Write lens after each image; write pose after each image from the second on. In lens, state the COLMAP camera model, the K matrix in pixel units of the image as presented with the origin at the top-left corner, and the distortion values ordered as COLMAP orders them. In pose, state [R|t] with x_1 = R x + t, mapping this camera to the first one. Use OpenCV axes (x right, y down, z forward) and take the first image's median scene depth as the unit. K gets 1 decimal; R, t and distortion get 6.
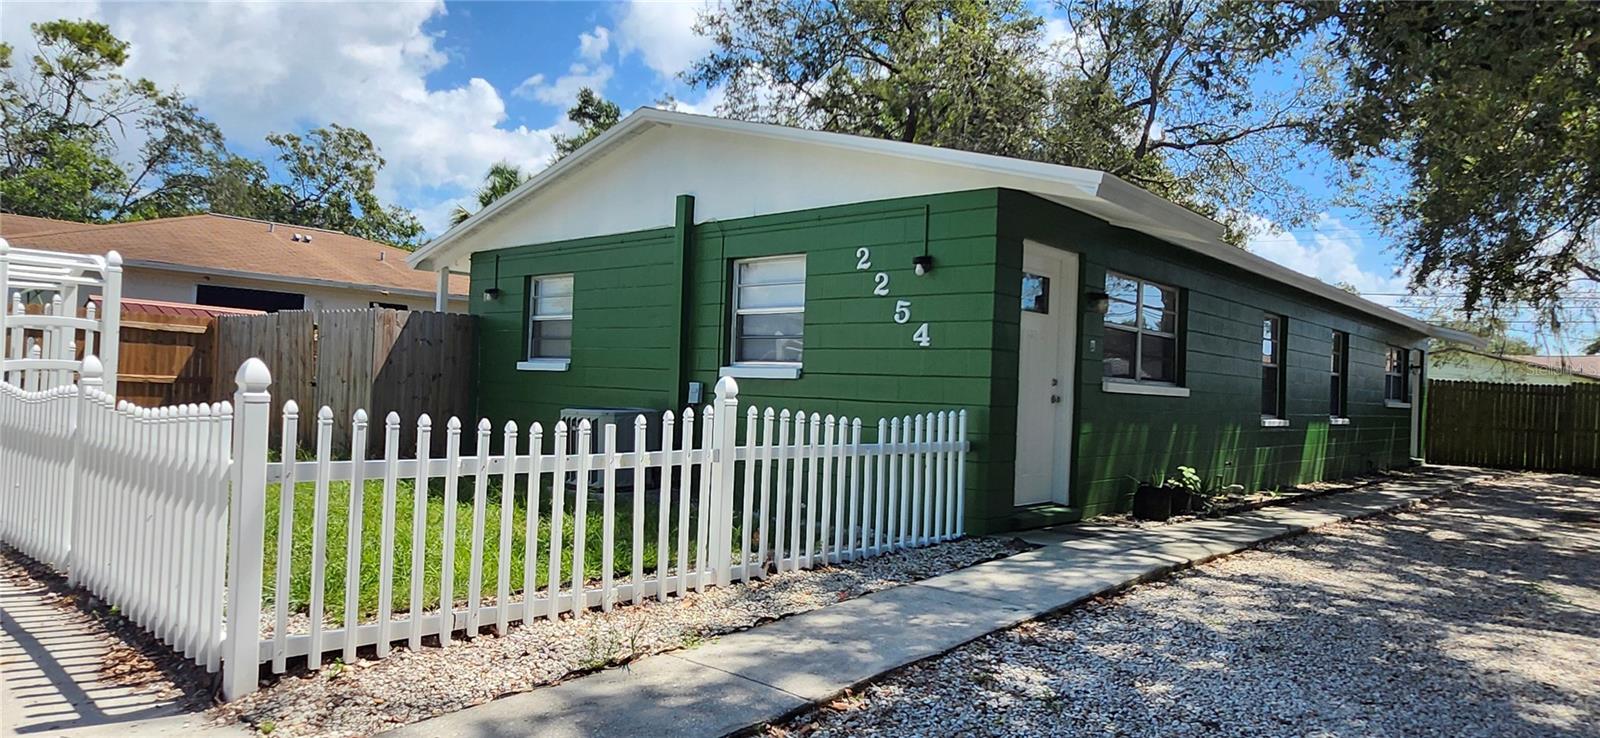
lens RADIAL K [[1020.9, 0, 793.0], [0, 1020.9, 373.9], [0, 0, 1]] dist [-0.000519, 0.004480]
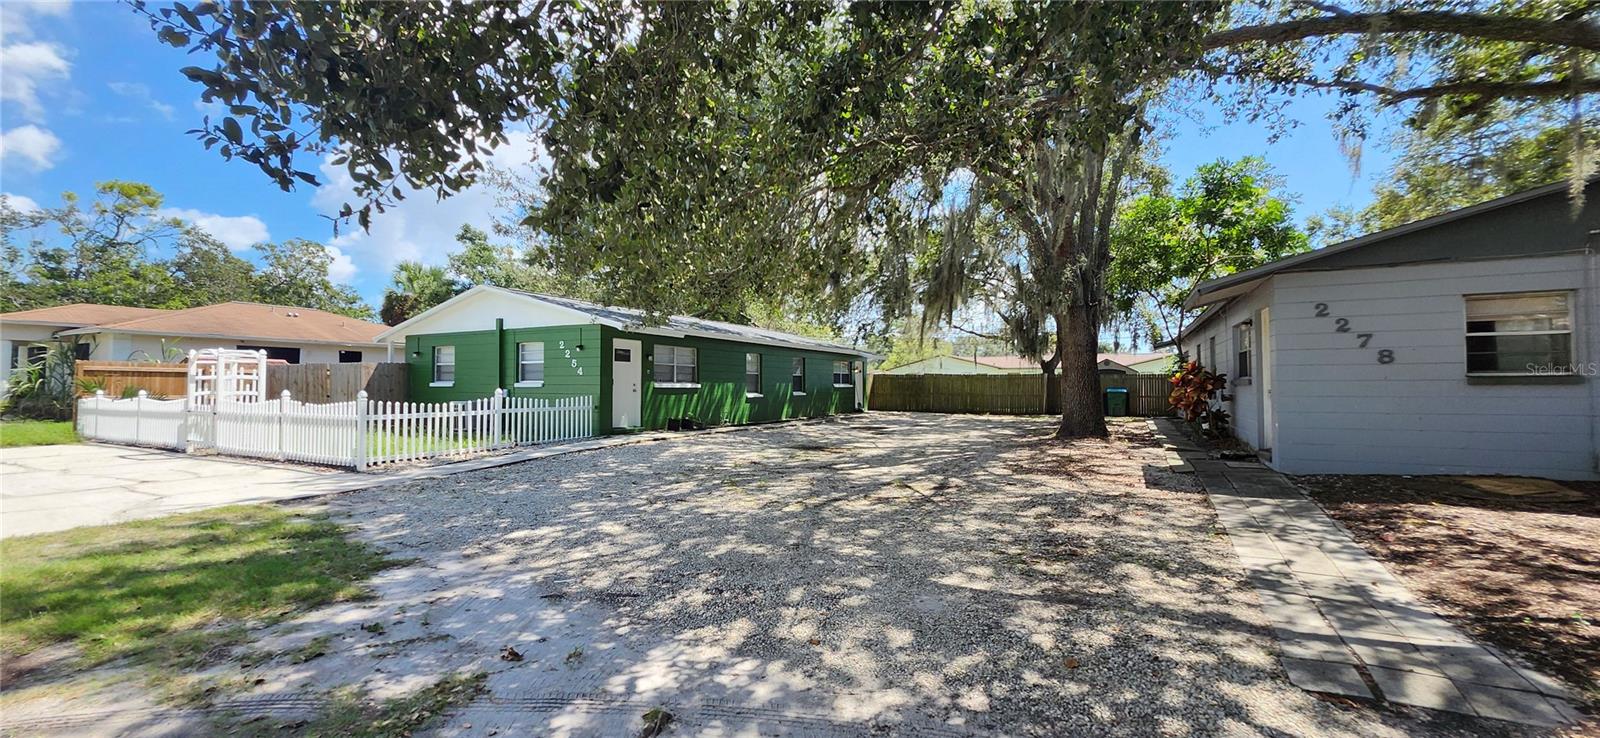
lens RADIAL K [[644.3, 0, 797.6], [0, 644.3, 379.1], [0, 0, 1]] dist [0.000881, 0.000267]
pose [[0.966754, -0.034149, 0.253418, 0.216011], [0.032217, 0.999412, 0.011771, -0.013787], [-0.253671, -0.003216, 0.967285, -0.813524]]
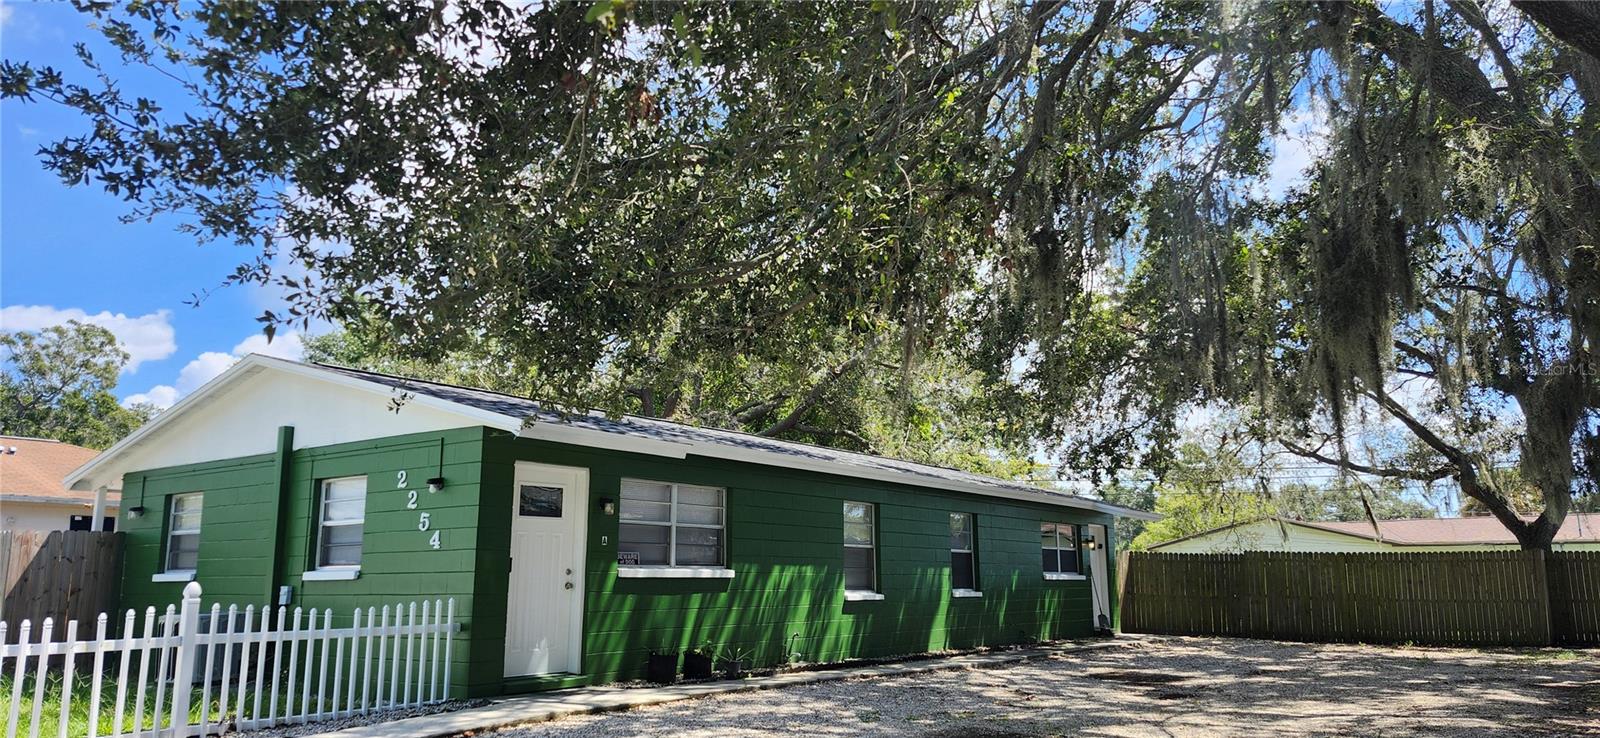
lens RADIAL K [[1140.5, 0, 807.9], [0, 1140.5, 369.2], [0, 0, 1]] dist [0.101294, -0.108143]
pose [[0.993116, -0.020504, 0.115327, 0.350225], [0.039548, 0.985440, -0.165360, 0.007035], [-0.110257, 0.168782, 0.979467, -0.408271]]
